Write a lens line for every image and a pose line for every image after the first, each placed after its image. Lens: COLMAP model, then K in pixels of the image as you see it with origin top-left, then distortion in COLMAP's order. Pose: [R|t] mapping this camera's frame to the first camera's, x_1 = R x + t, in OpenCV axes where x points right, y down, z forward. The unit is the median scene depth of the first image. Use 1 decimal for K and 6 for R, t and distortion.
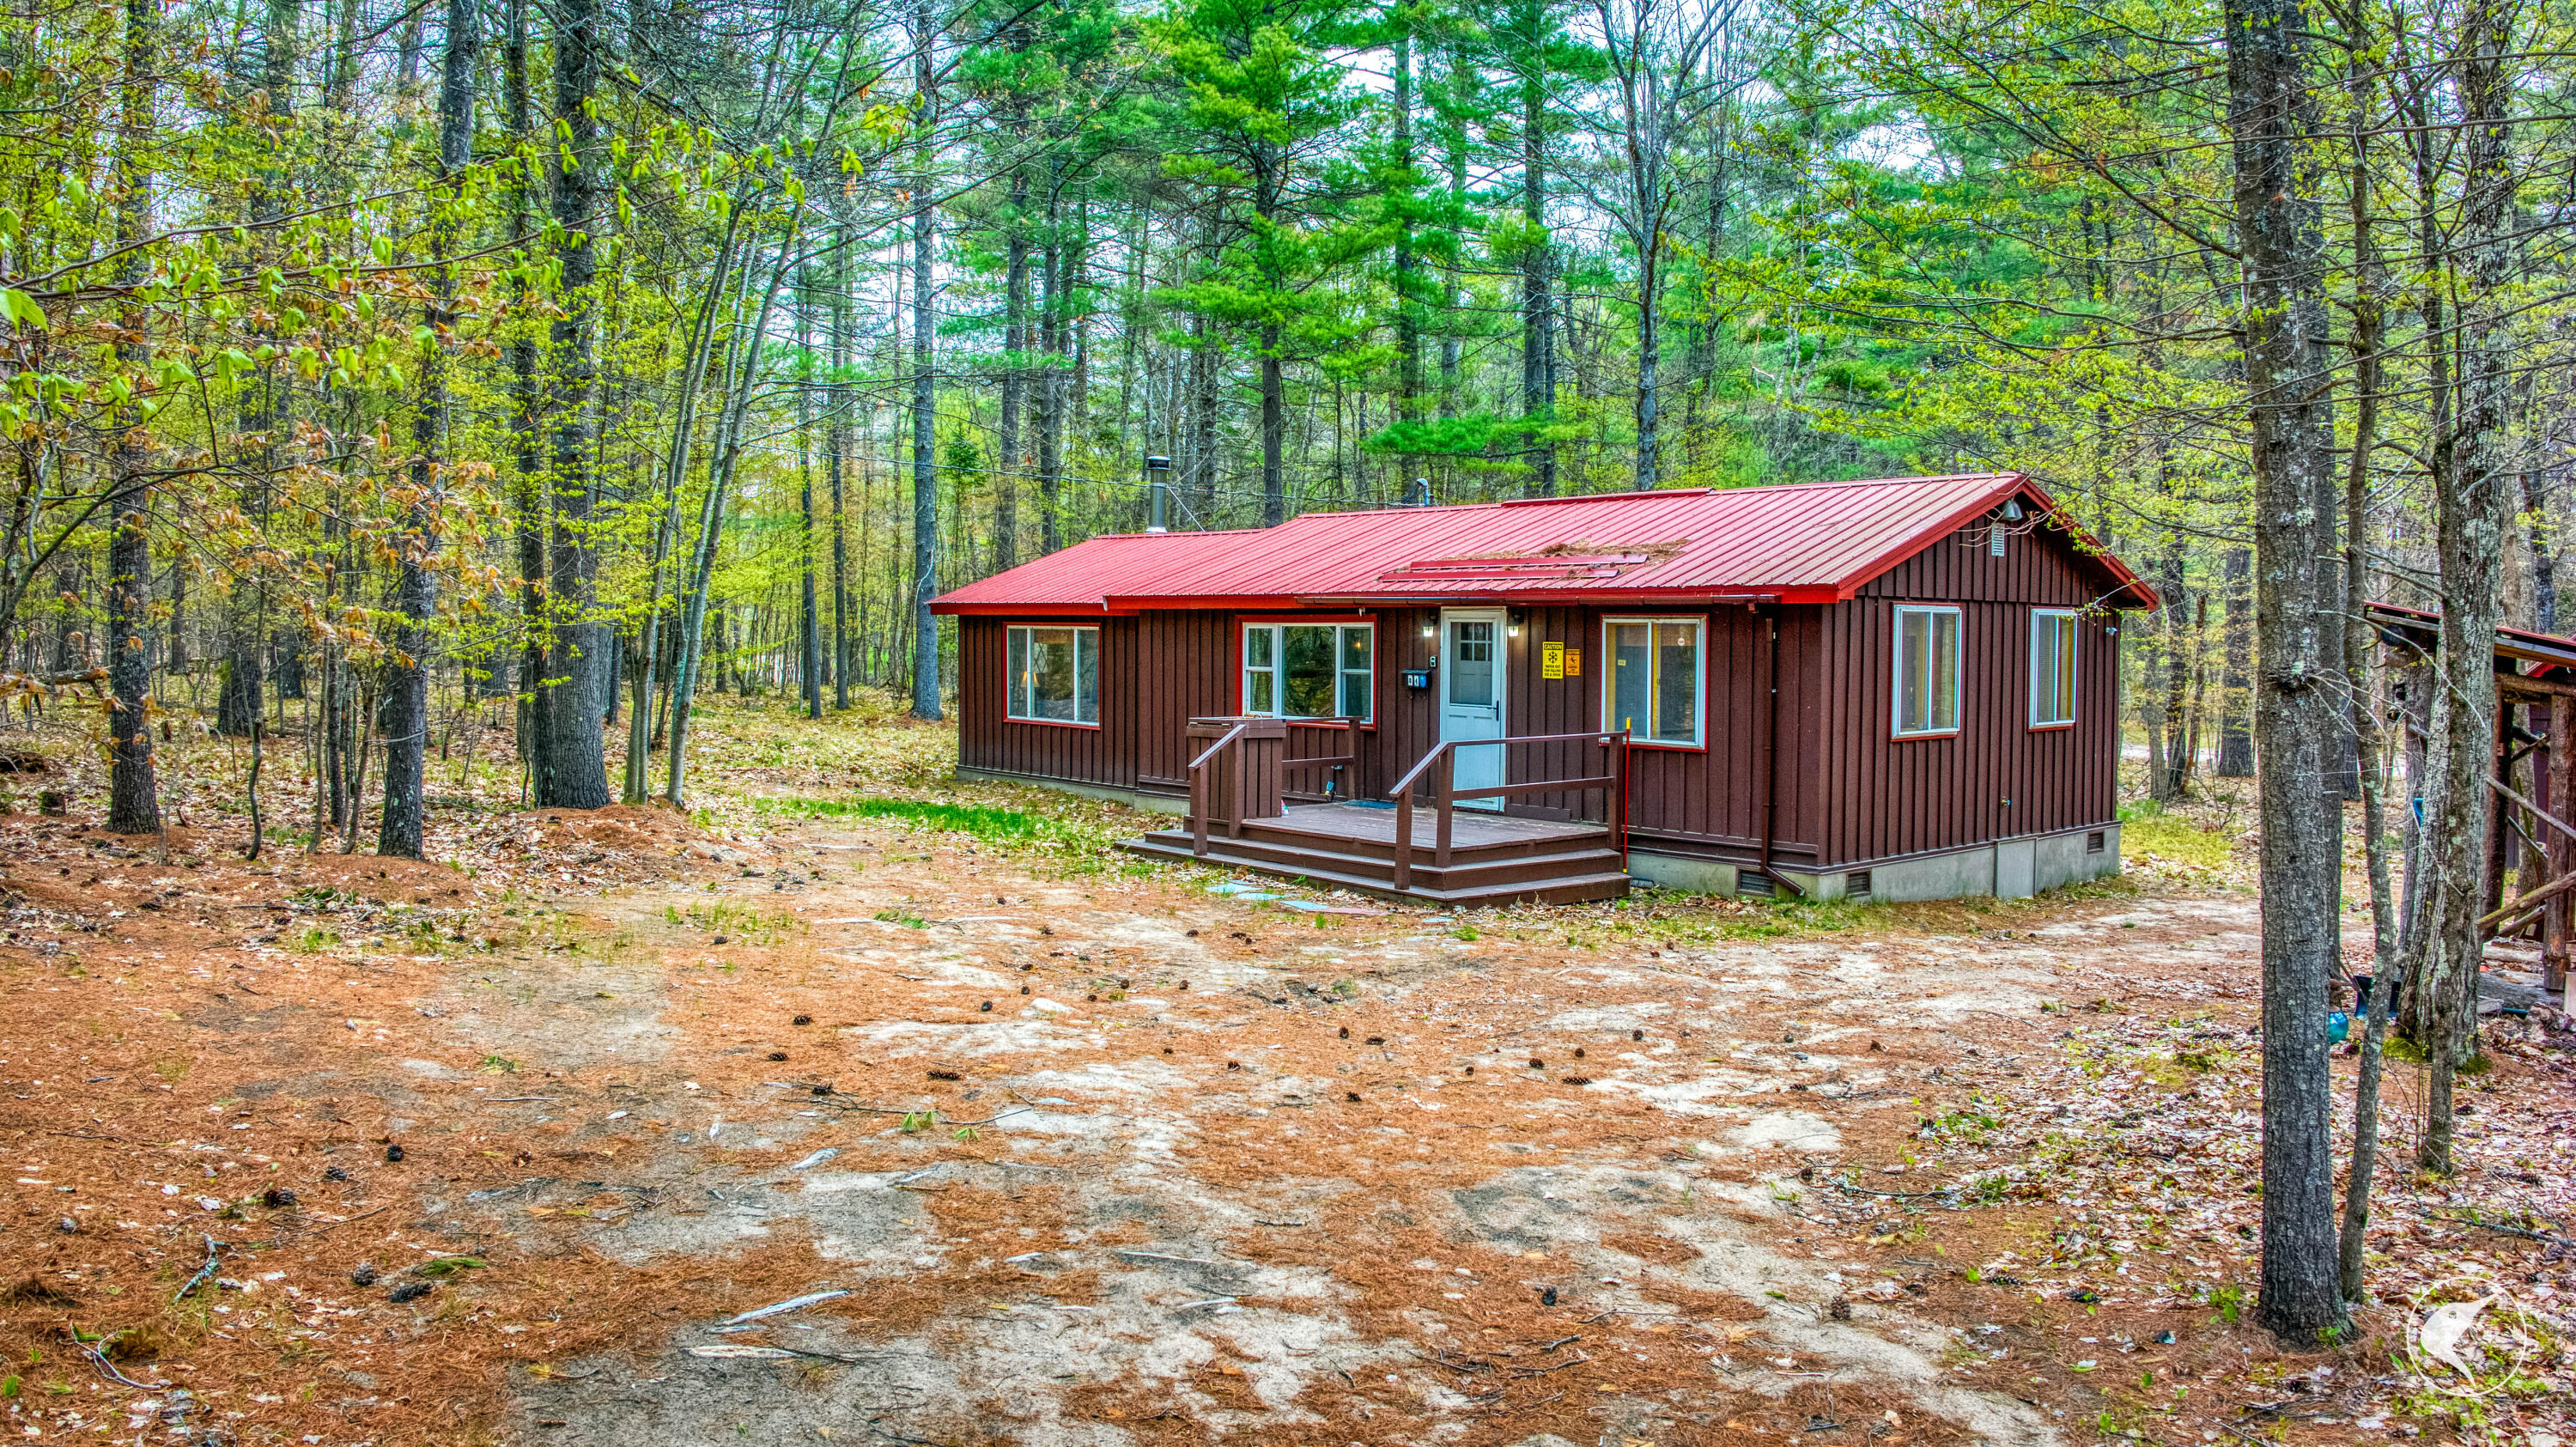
lens RADIAL K [[1814.9, 0, 1292.0], [0, 1814.9, 725.3], [0, 0, 1]] dist [-0.092393, -0.004593]
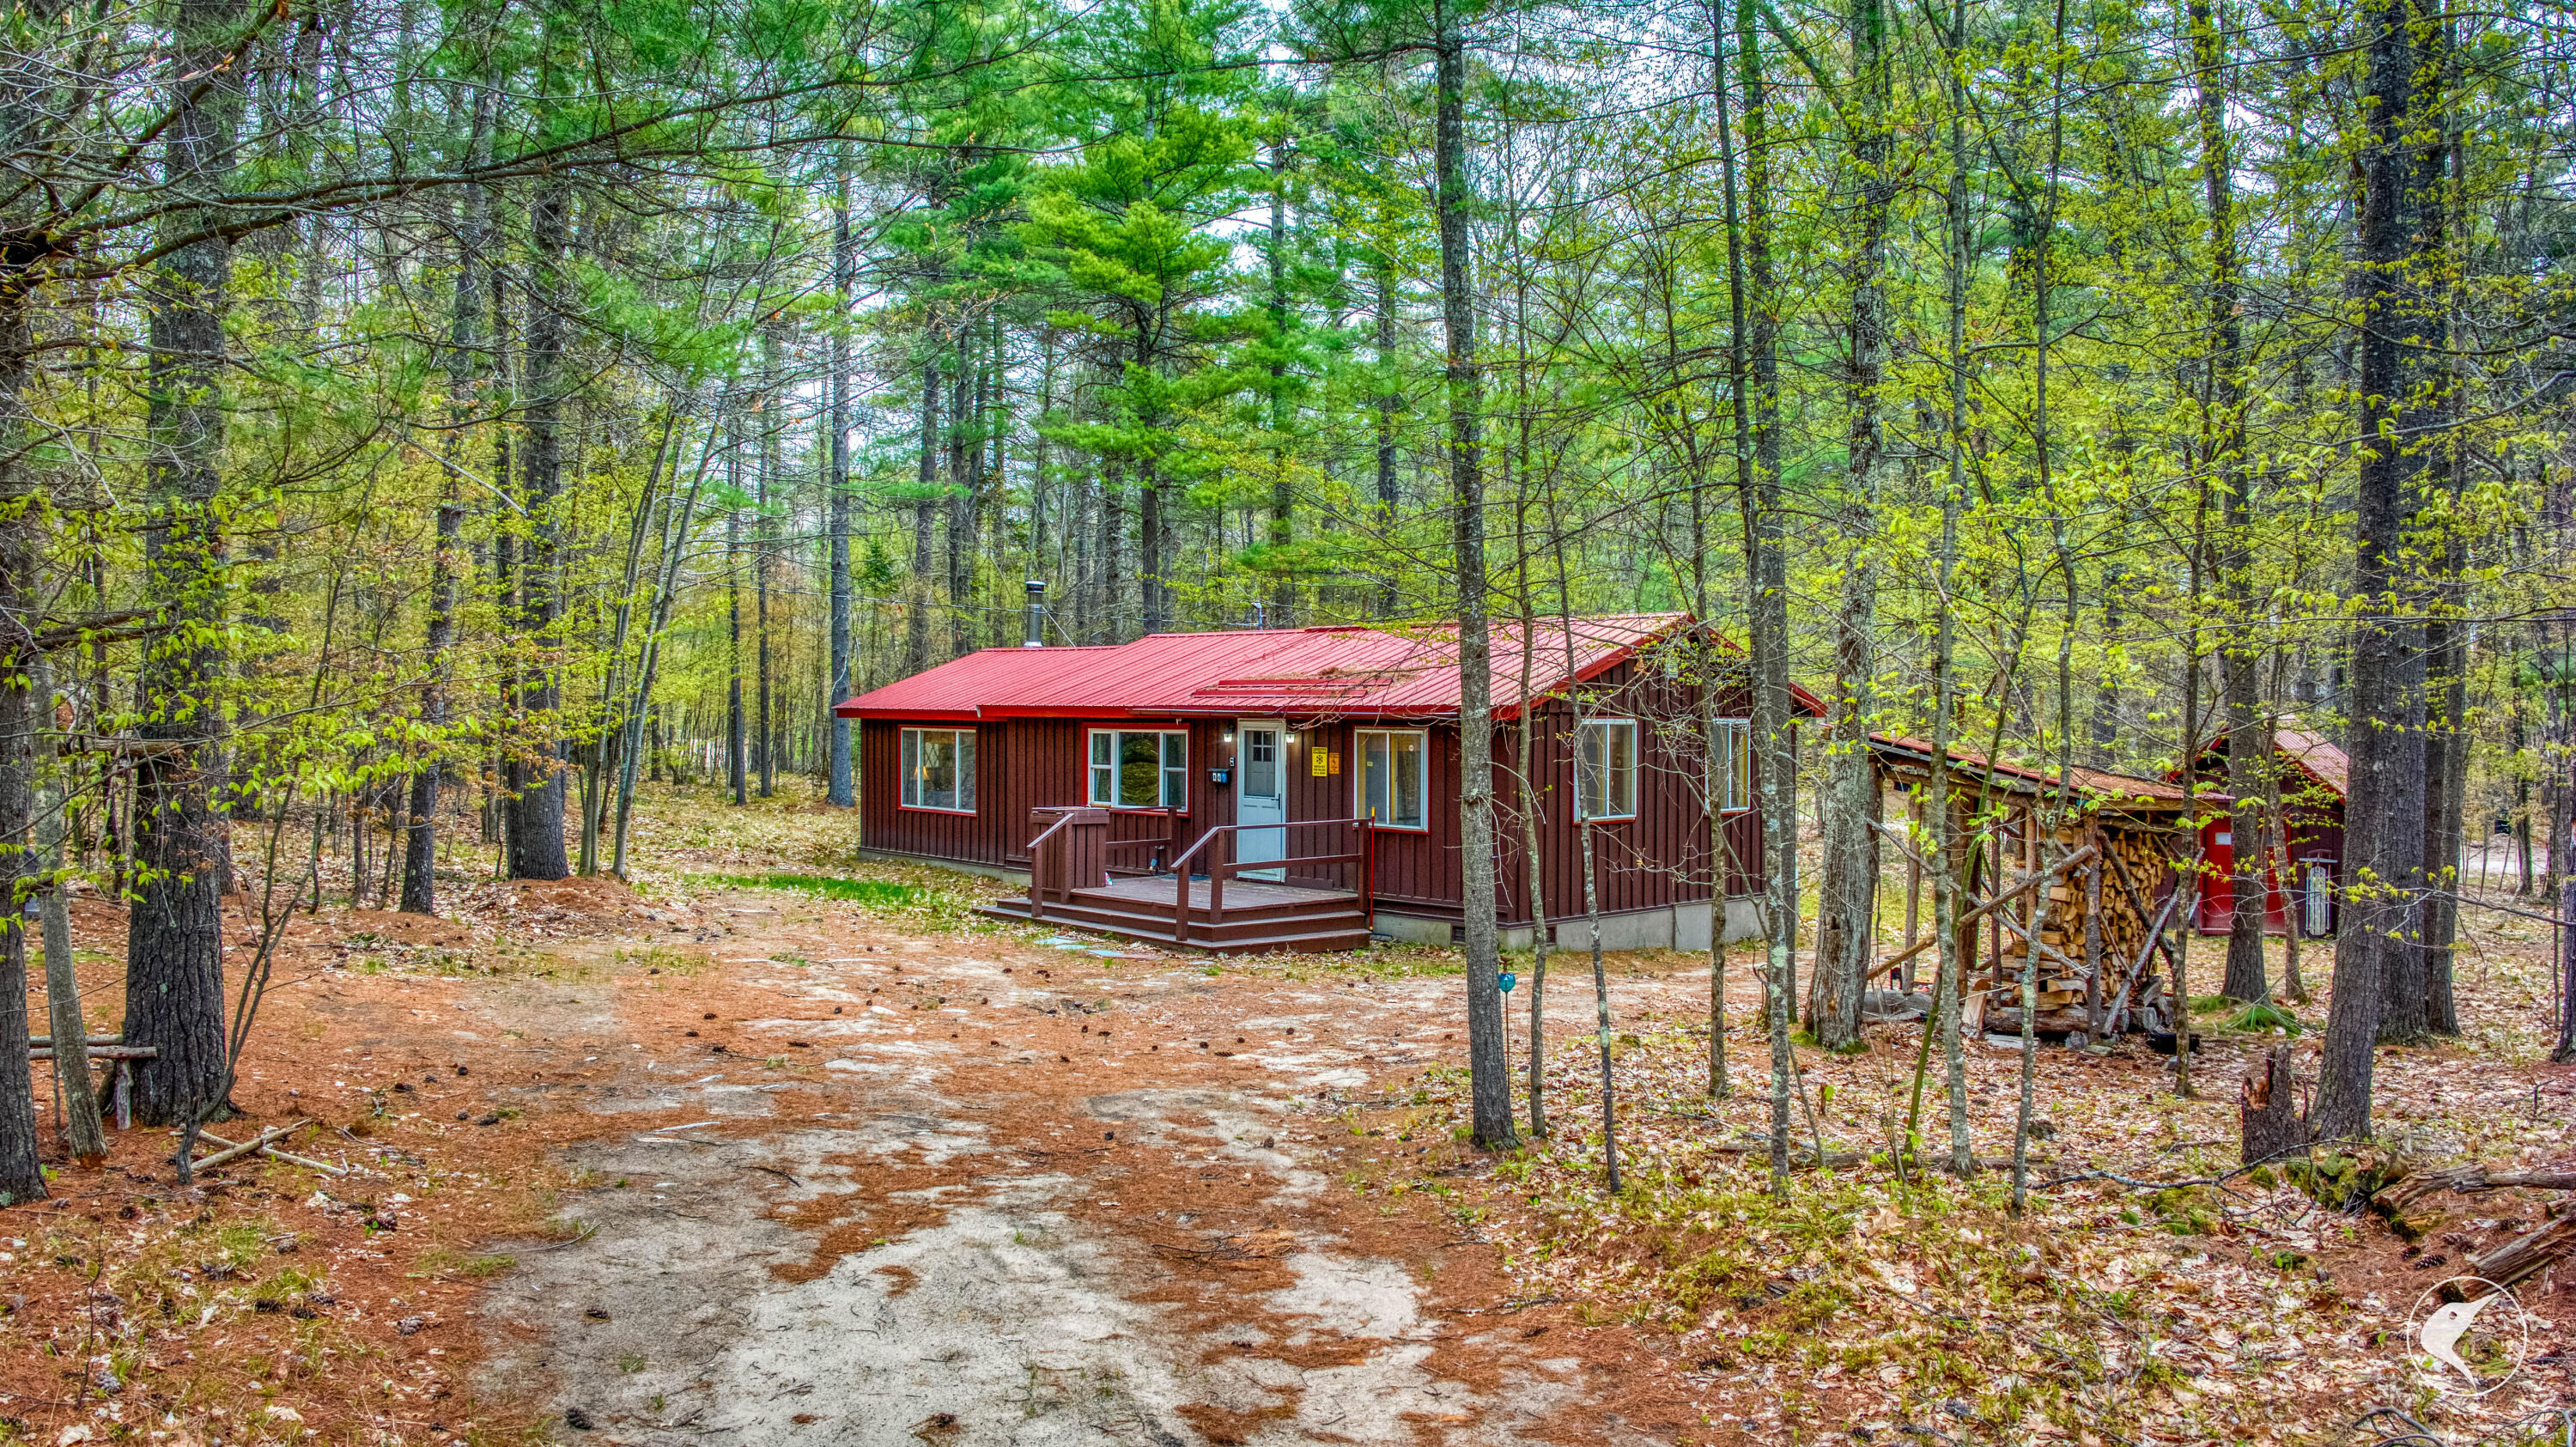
lens RADIAL K [[1814.9, 0, 1287.5], [0, 1814.9, 718.1], [0, 0, 1]] dist [-0.092393, -0.004593]
pose [[0.999512, -0.001201, 0.031201, 0.083533], [0.002724, 0.998803, -0.048832, -0.004581], [-0.031105, 0.048893, 0.998320, -0.266208]]
